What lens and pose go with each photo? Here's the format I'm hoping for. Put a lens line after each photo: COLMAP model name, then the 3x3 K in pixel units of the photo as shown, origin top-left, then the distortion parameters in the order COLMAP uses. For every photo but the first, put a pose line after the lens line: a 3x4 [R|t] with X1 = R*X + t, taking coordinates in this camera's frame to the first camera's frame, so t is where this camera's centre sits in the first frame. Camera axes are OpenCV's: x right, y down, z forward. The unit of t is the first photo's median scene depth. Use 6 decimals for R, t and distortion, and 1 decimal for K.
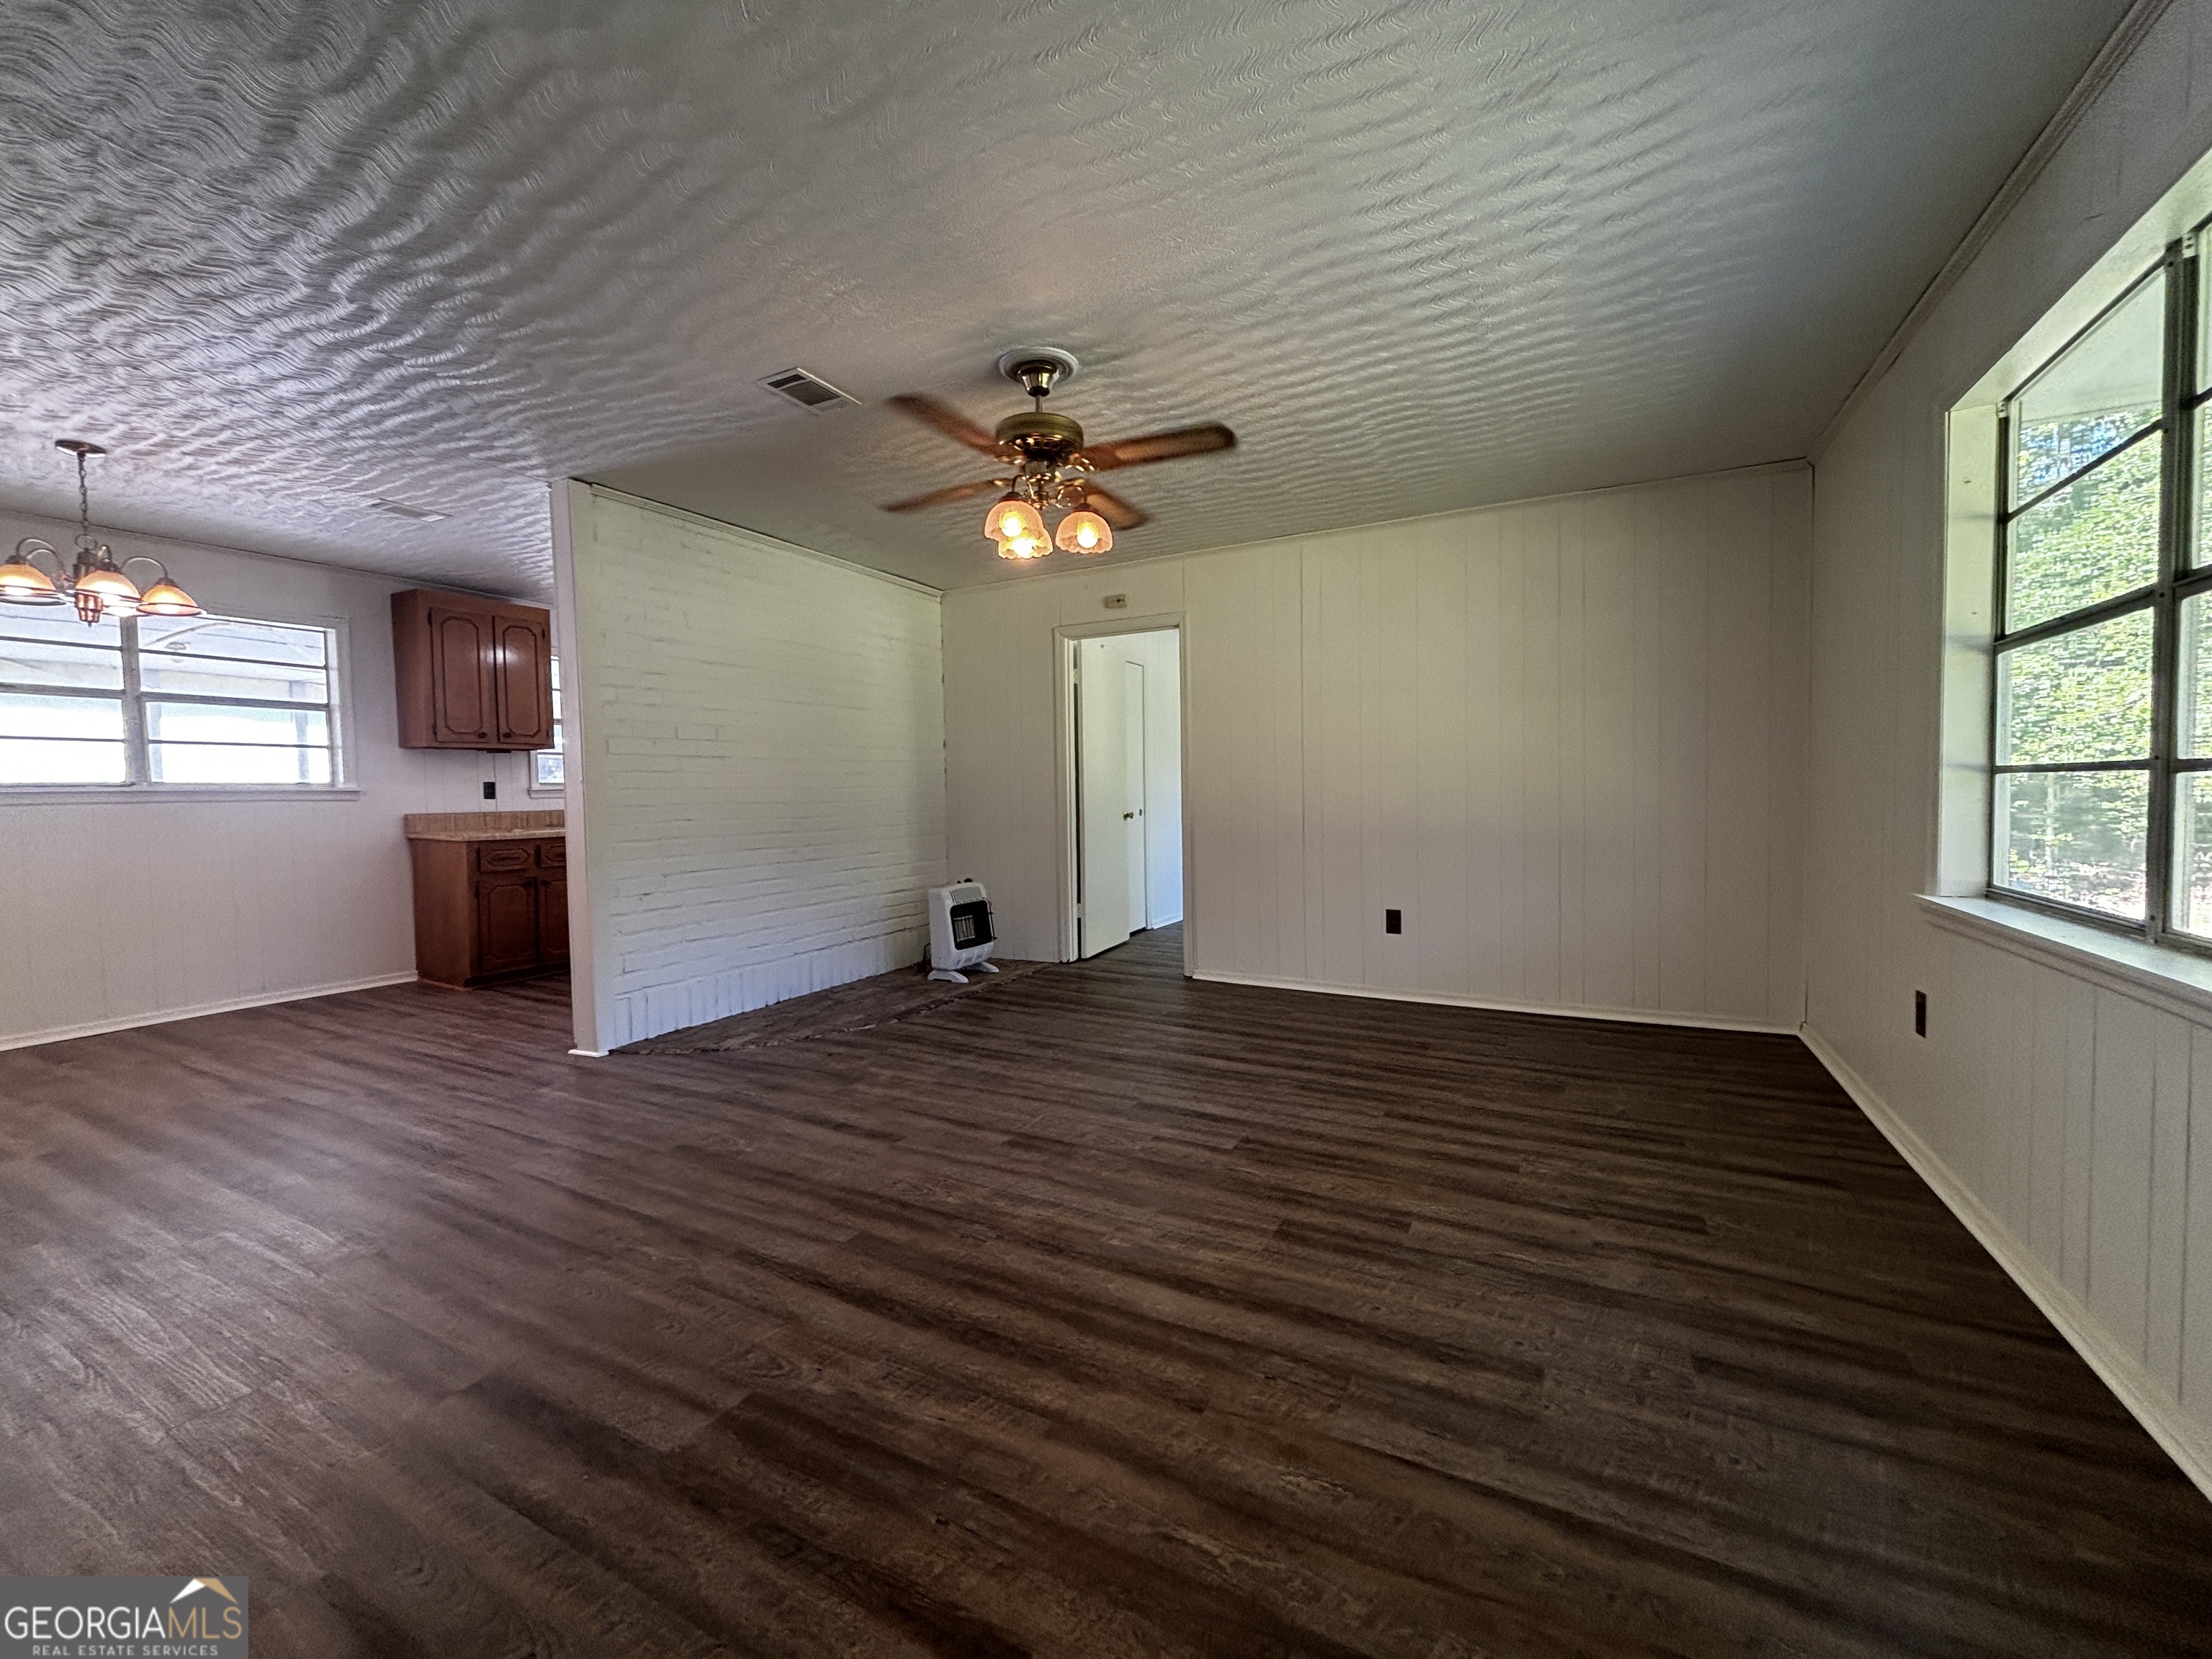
lens RADIAL K [[887.3, 0, 1106.0], [0, 887.3, 829.5], [0, 0, 1]] dist [-0.007091, 0.000455]
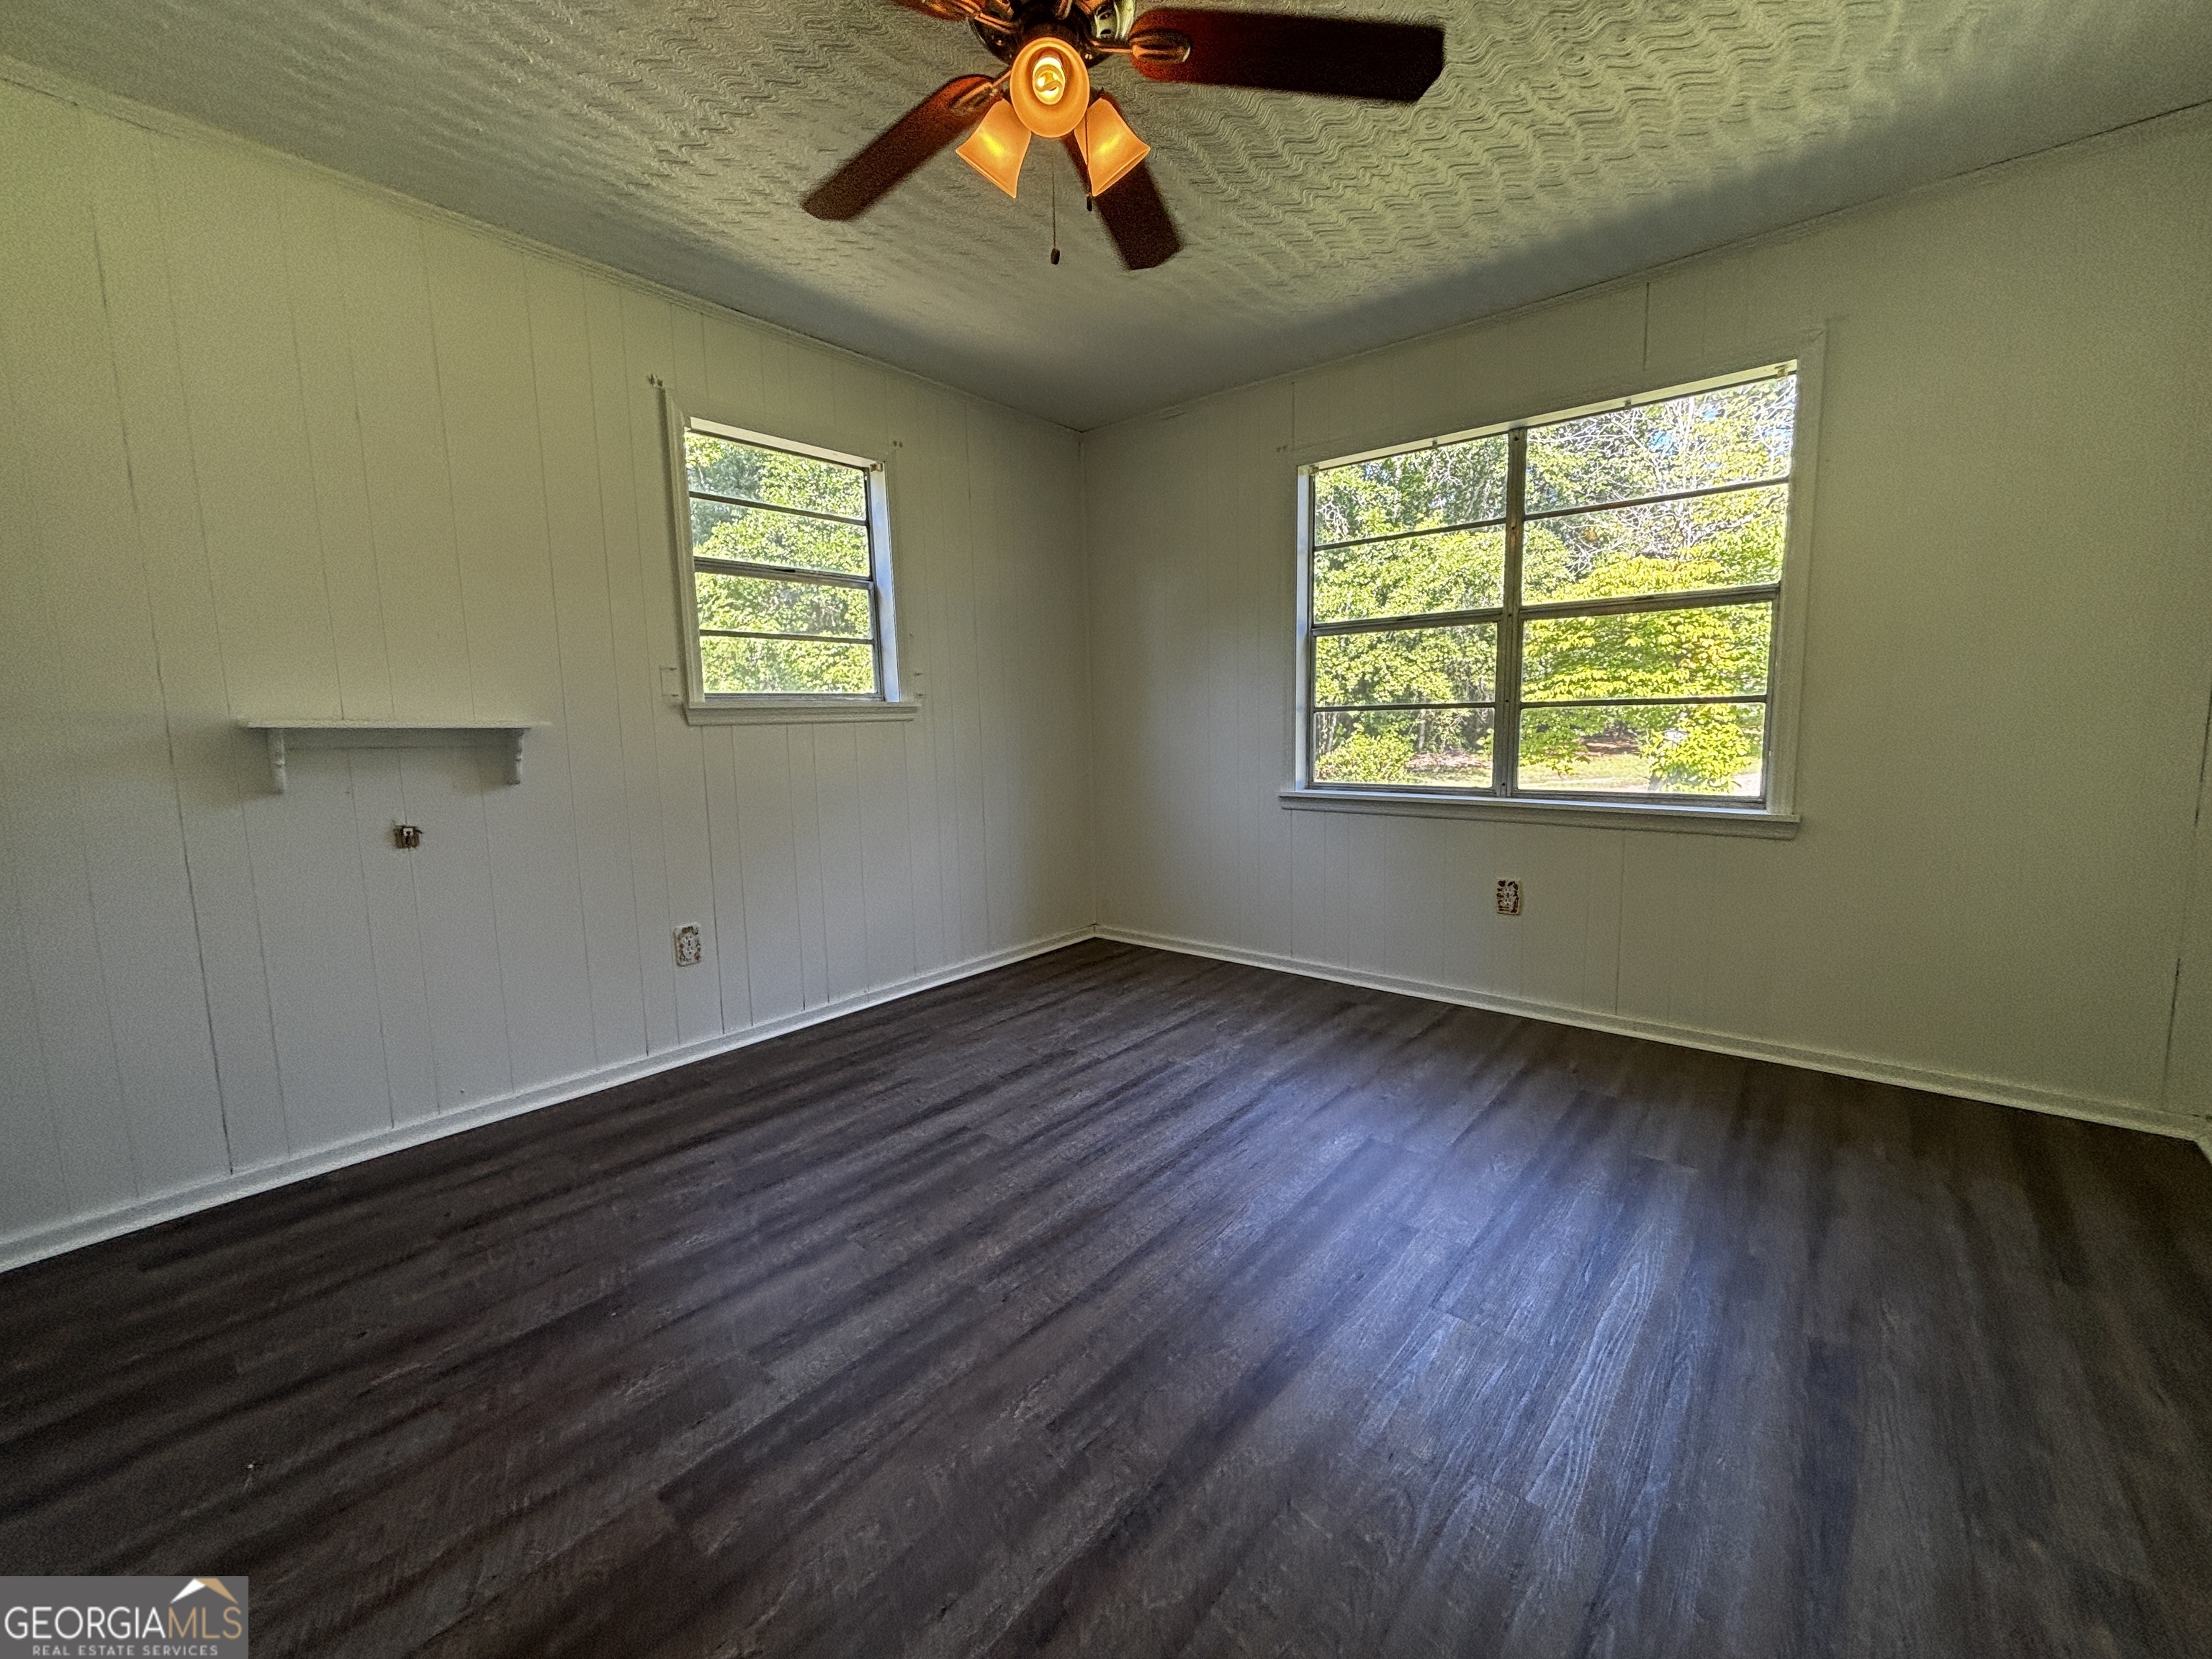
lens RADIAL K [[887.3, 0, 1106.0], [0, 887.3, 829.5], [0, 0, 1]] dist [-0.007091, 0.000455]
pose [[0.700282, -0.086537, 0.708601, -1.256917], [0.036398, 0.995663, 0.085623, -0.000189], [-0.712937, -0.034168, 0.700395, 0.378878]]
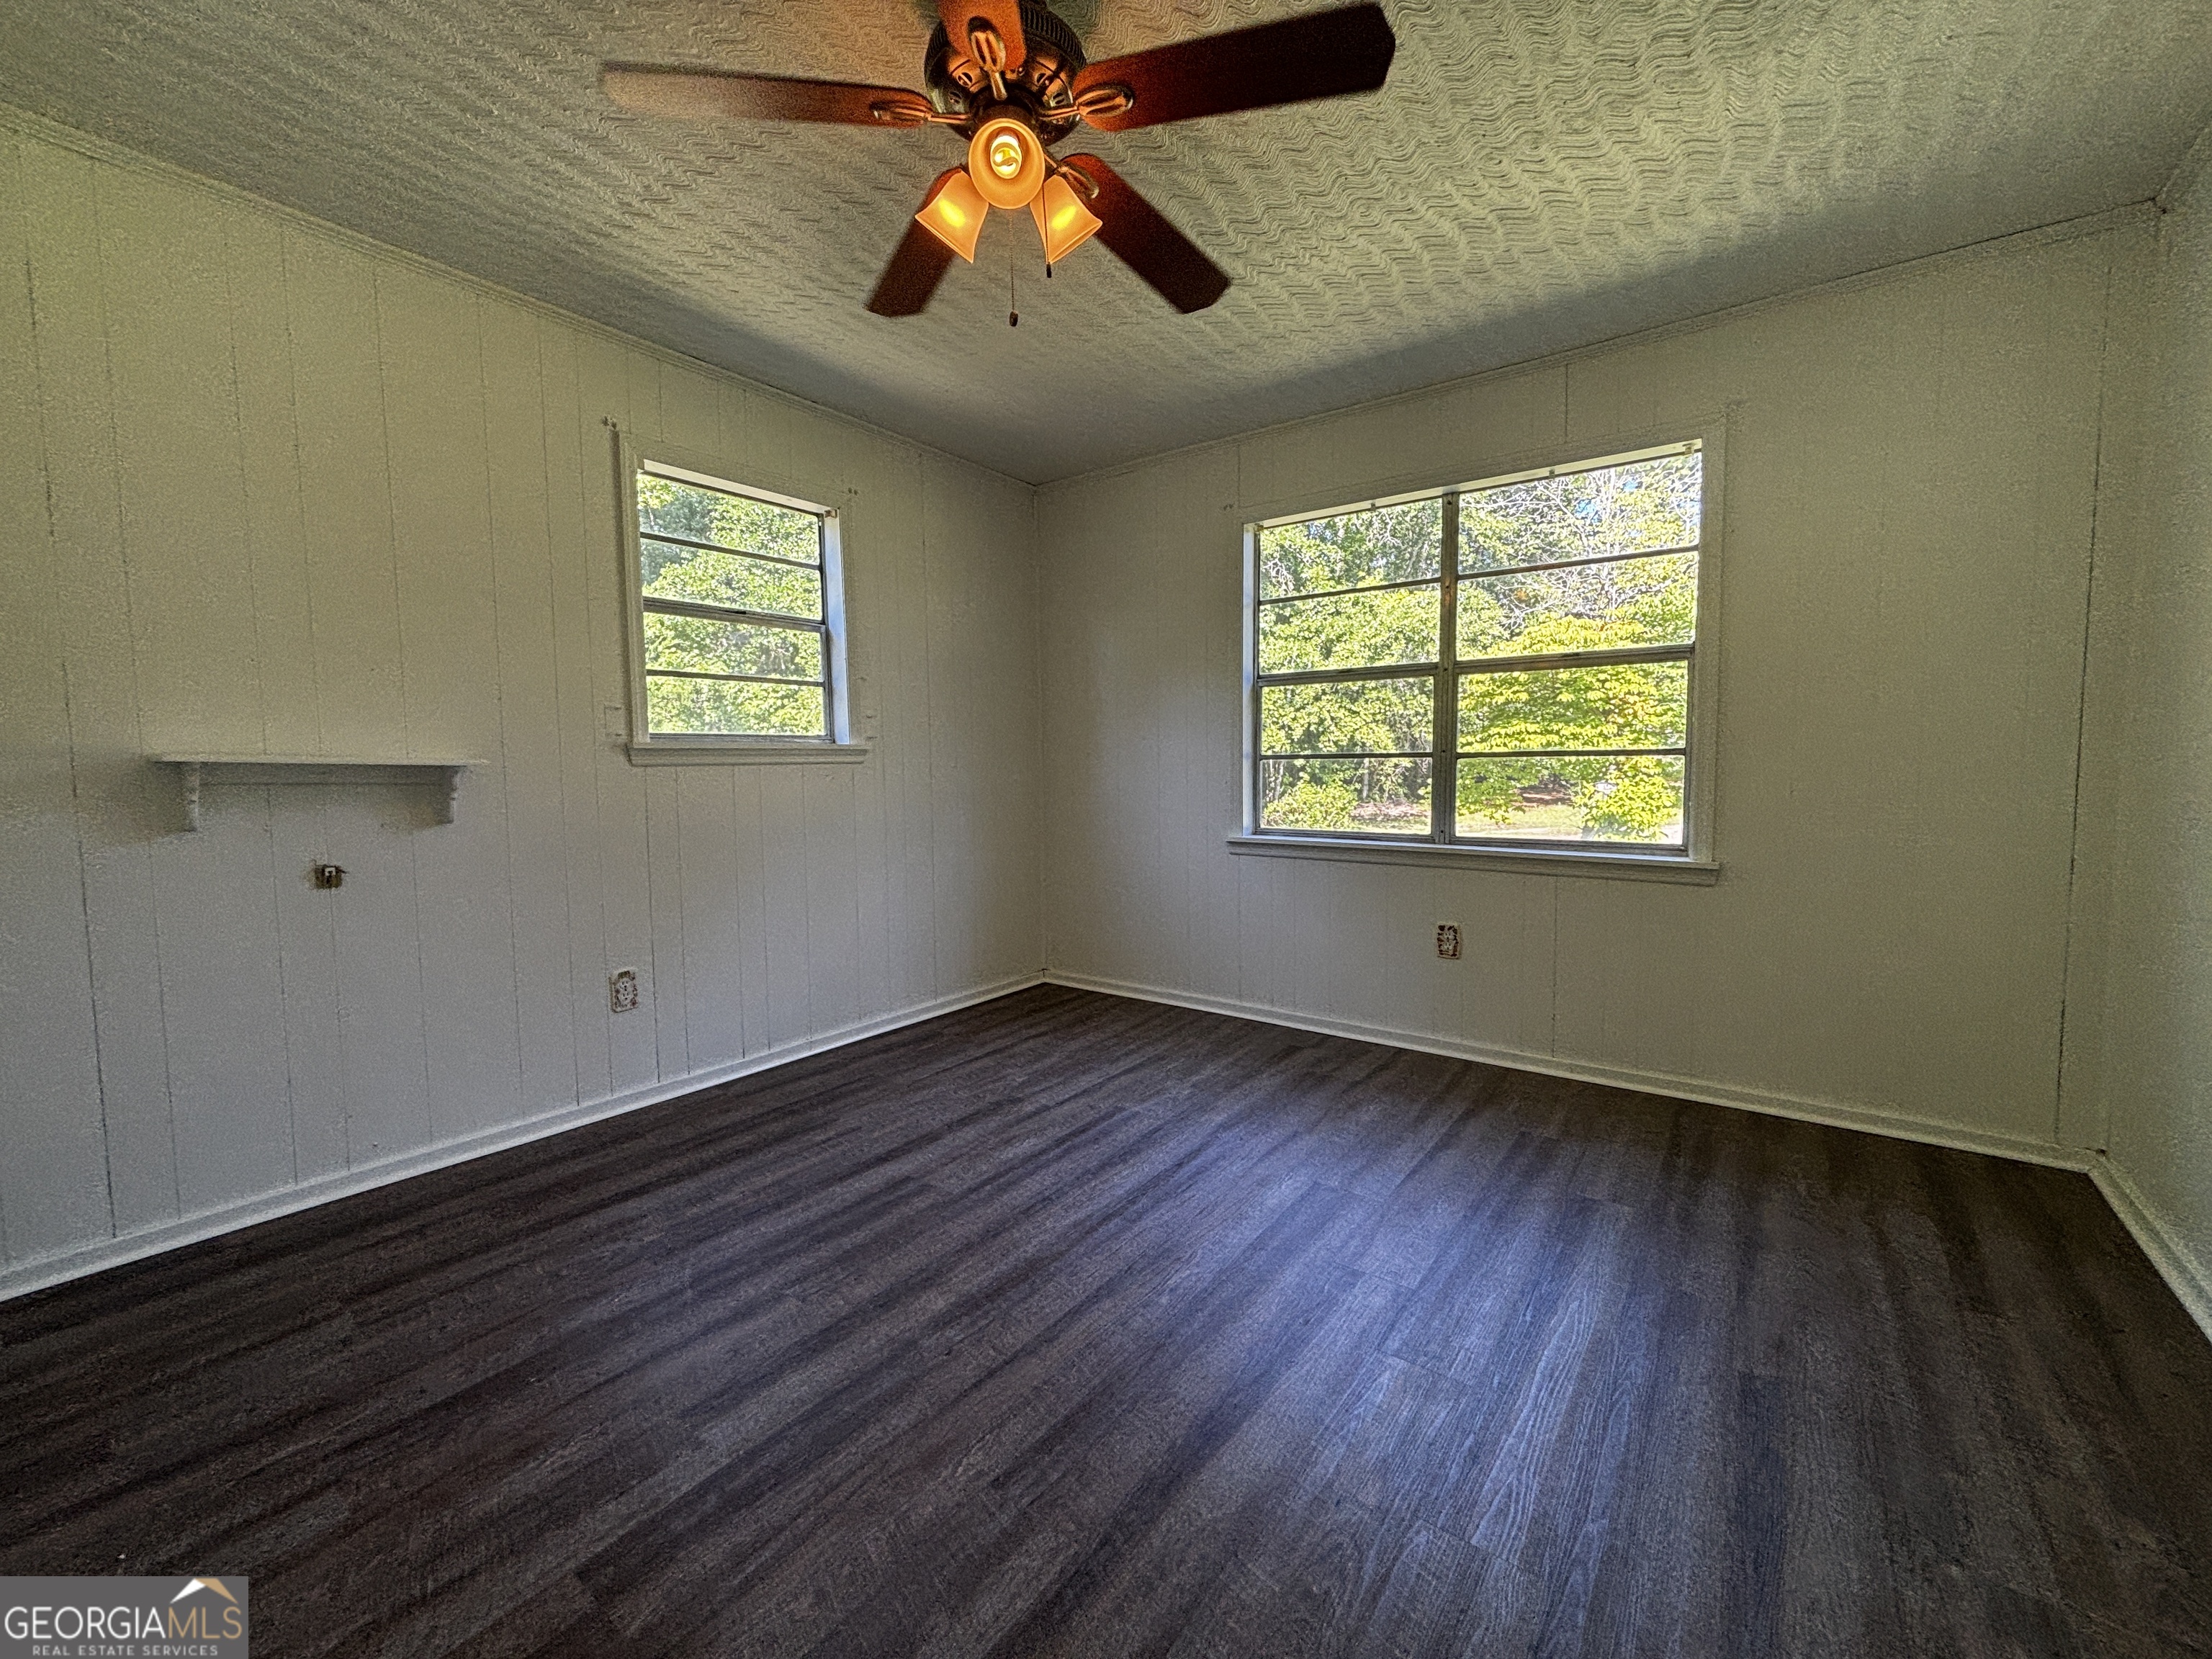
lens RADIAL K [[887.3, 0, 1106.0], [0, 887.3, 829.5], [0, 0, 1]] dist [-0.007091, 0.000455]
pose [[0.659596, -0.044395, 0.750308, -1.260906], [0.027111, 0.999010, 0.035278, 0.001495], [-0.751131, -0.002927, 0.660147, 0.374765]]
